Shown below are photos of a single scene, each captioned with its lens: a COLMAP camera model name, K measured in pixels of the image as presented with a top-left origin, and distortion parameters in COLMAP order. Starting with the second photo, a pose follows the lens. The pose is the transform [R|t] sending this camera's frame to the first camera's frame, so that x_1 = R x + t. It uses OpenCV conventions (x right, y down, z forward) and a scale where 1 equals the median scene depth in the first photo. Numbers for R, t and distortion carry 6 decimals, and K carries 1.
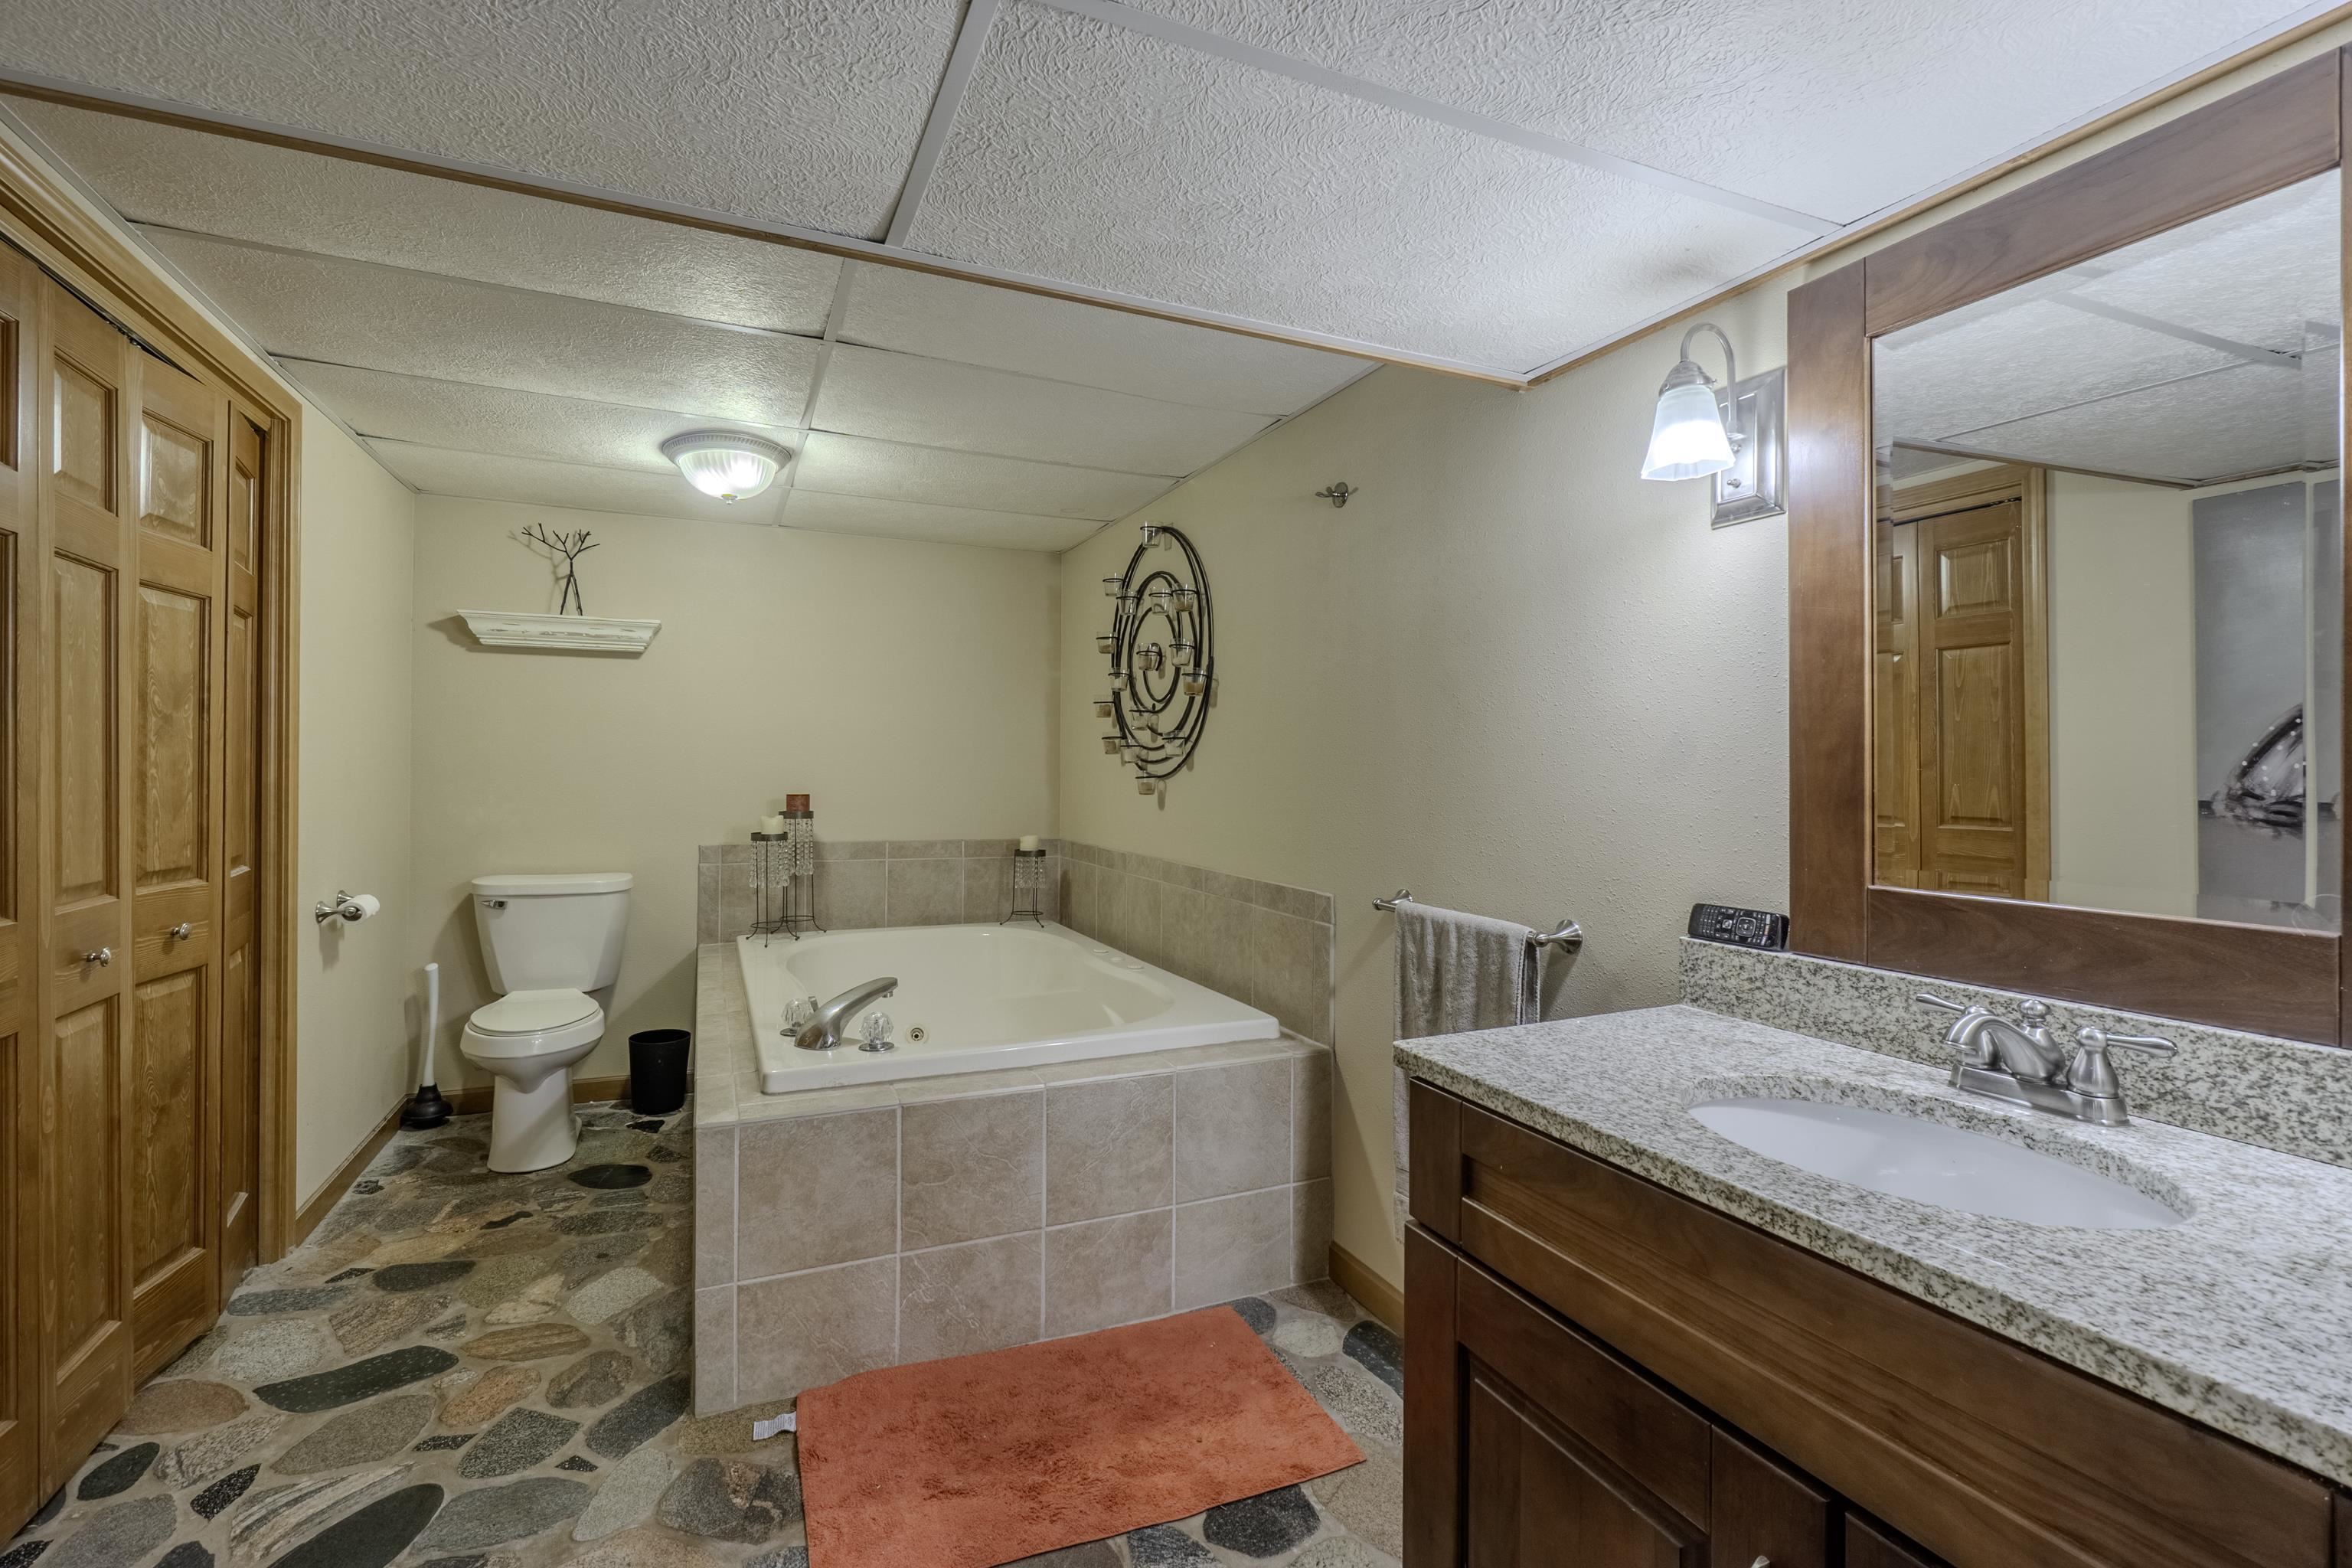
lens RADIAL K [[1033.8, 0, 1169.3], [0, 1033.8, 772.0], [0, 0, 1]] dist [-0.002927, -0.000262]
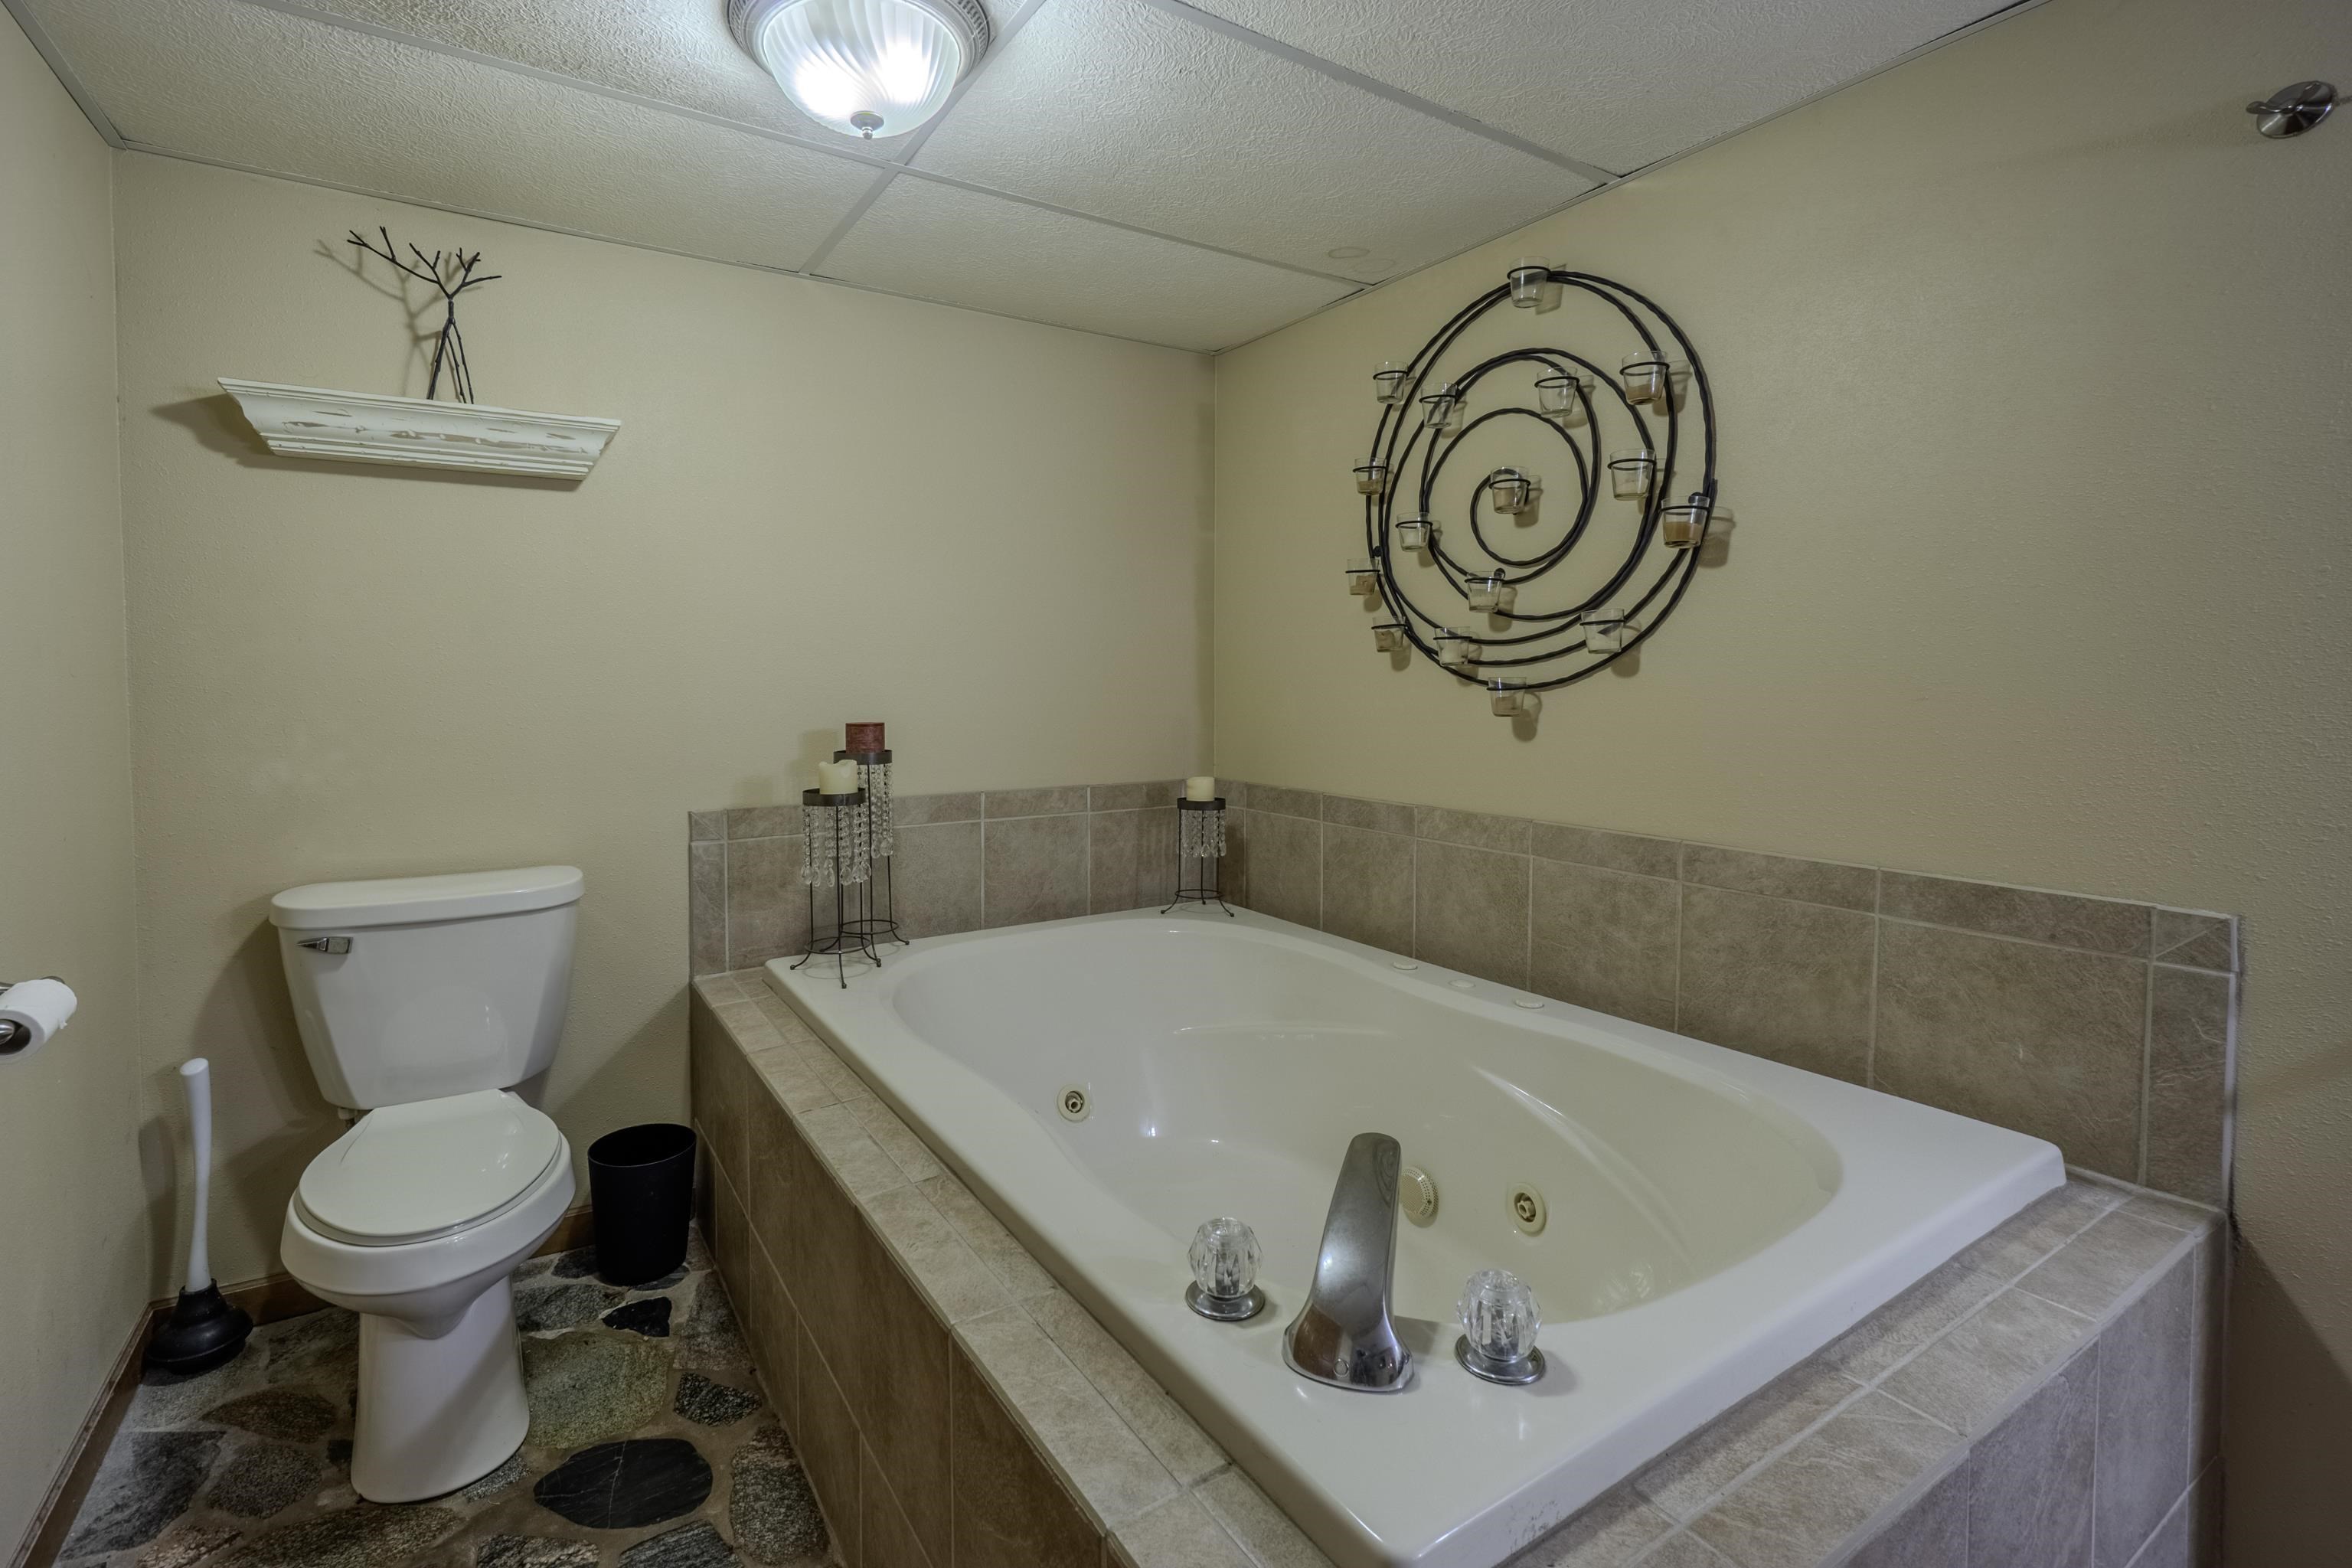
lens RADIAL K [[1015.4, 0, 1136.8], [0, 1015.4, 717.8], [0, 0, 1]] dist [-0.013006, 0.005037]
pose [[0.986761, -0.018055, 0.161176, -0.324121], [0.011595, 0.999095, 0.040932, -0.004068], [-0.161769, -0.038521, 0.986077, 0.427466]]
